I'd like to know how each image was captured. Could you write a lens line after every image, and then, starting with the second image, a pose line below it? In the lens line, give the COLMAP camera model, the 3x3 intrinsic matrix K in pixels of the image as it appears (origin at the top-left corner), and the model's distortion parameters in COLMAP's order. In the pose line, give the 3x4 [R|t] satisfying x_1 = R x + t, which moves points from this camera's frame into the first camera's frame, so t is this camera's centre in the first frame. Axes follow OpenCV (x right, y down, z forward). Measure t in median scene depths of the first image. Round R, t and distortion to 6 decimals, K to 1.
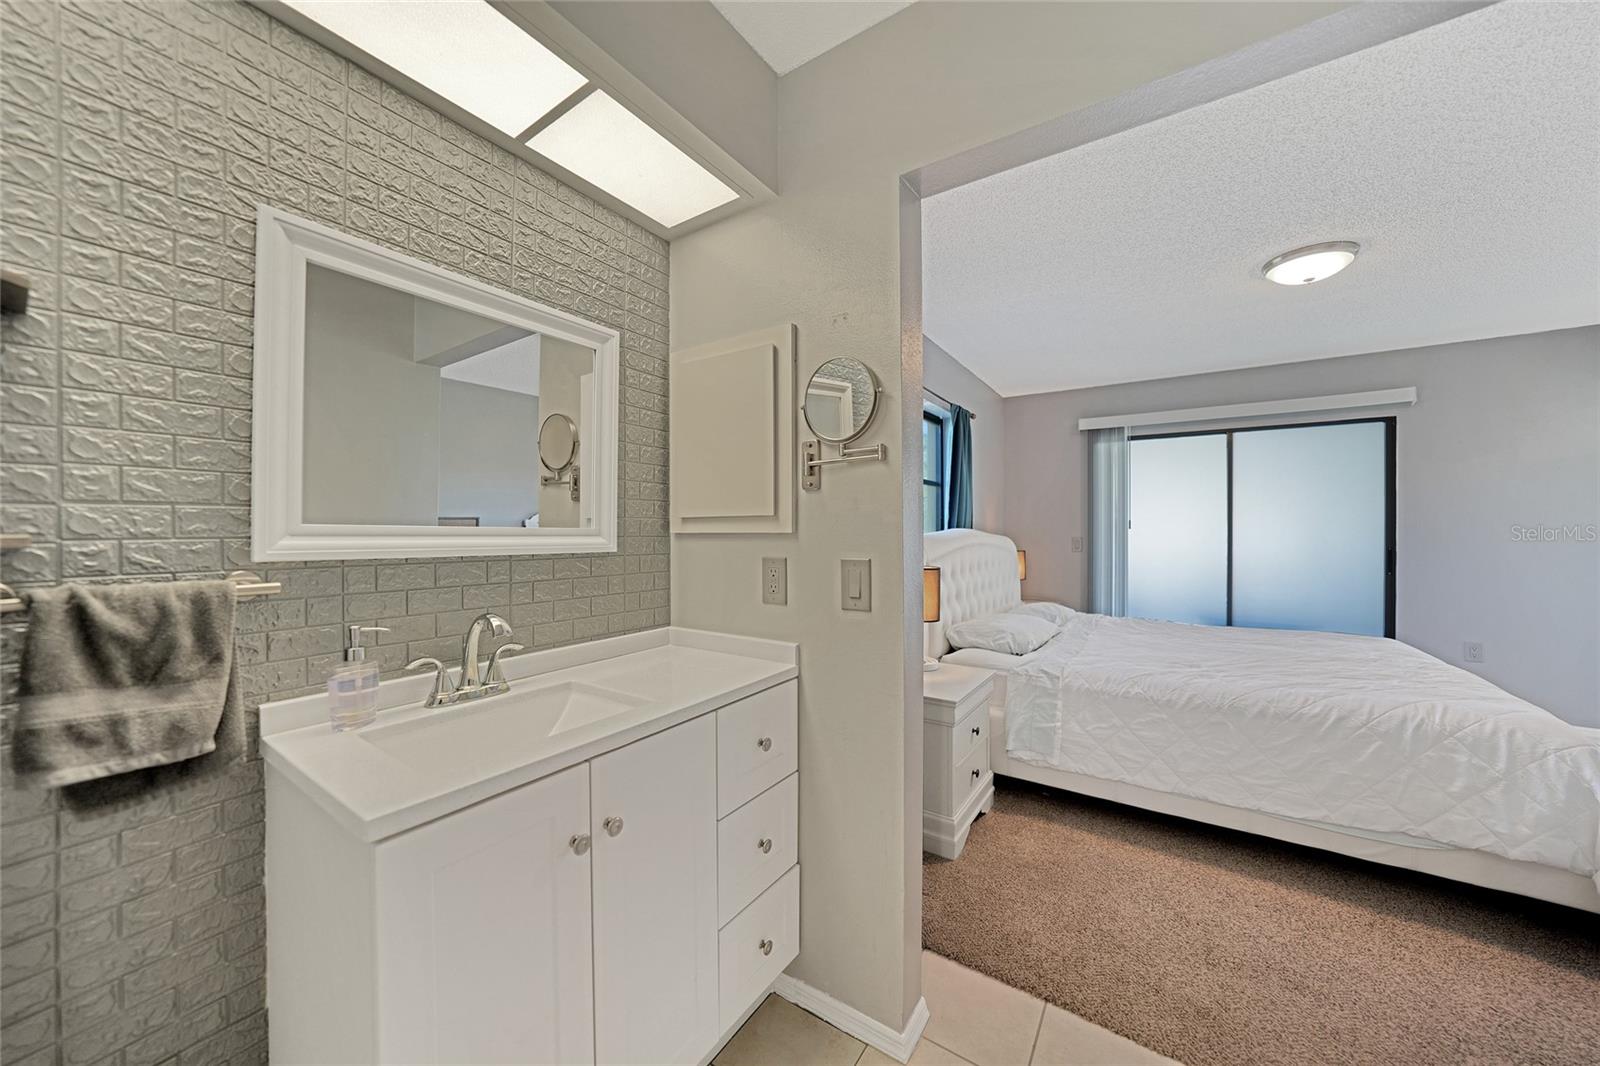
lens RADIAL K [[555.5, 0, 801.7], [0, 555.5, 533.8], [0, 0, 1]] dist [-0.027971, 0.006999]
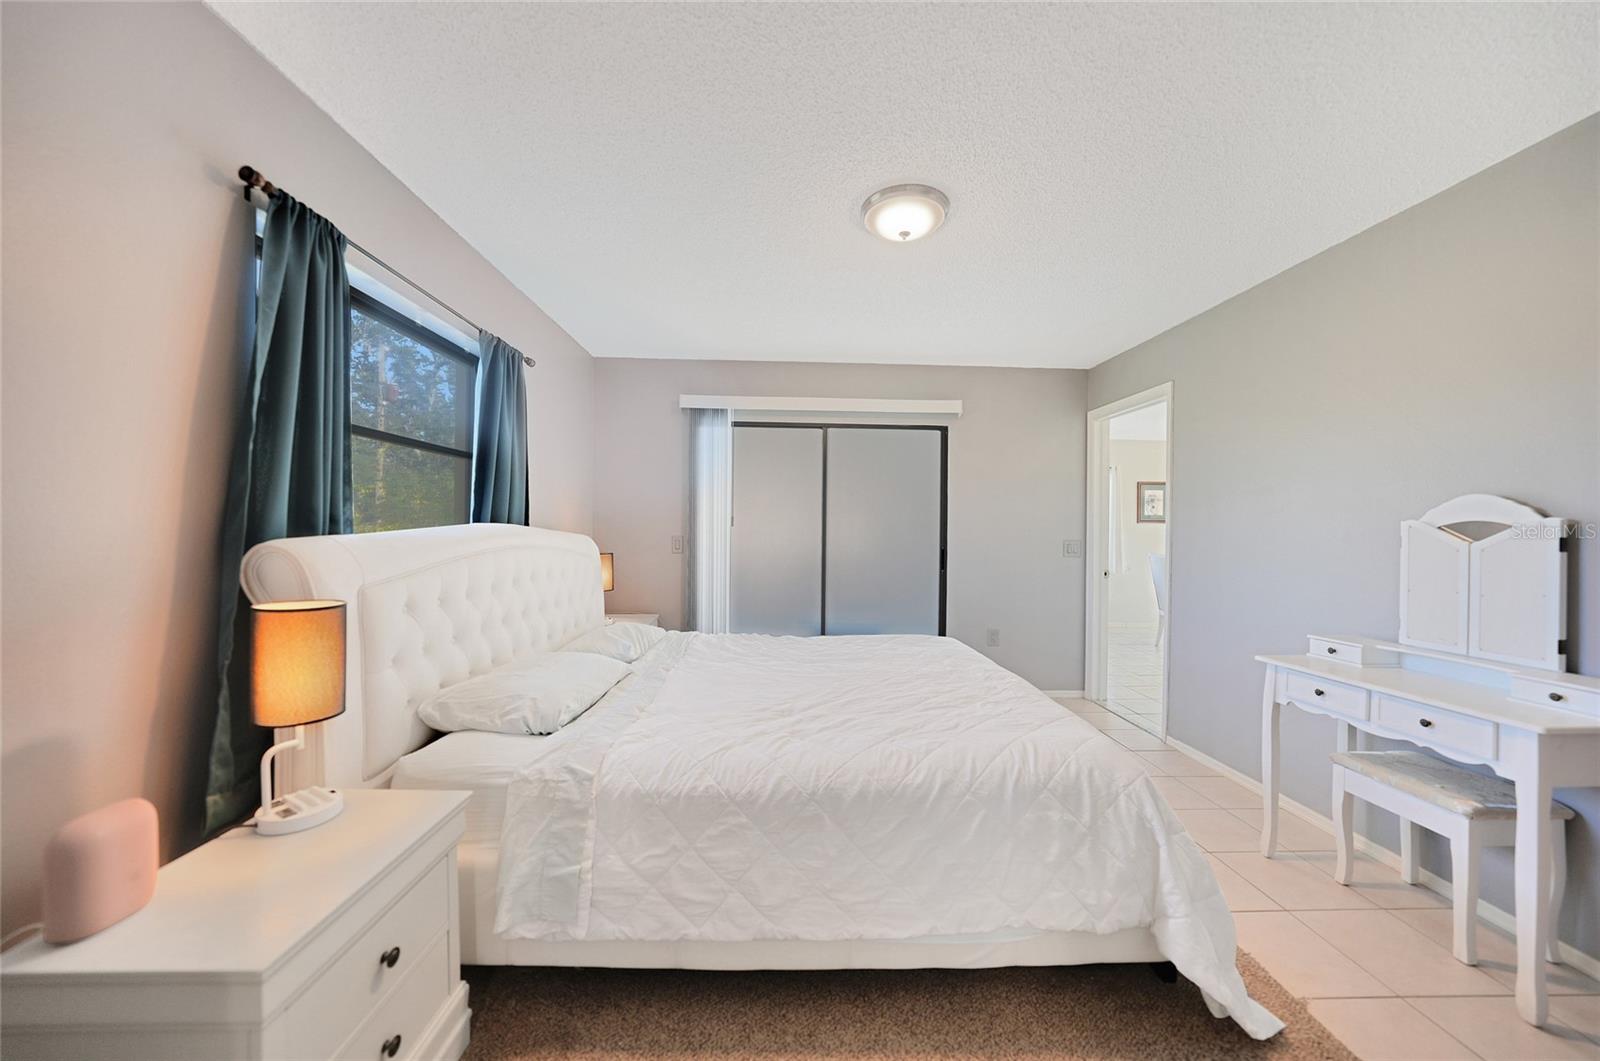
lens RADIAL K [[564.7, 0, 797.9], [0, 564.7, 523.5], [0, 0, 1]] dist [-0.020018, 0.007825]
pose [[0.813712, 0.013808, 0.581104, 0.297050], [-0.008566, 0.999894, -0.011764, -0.007090], [-0.581205, 0.004595, 0.813744, 0.387495]]
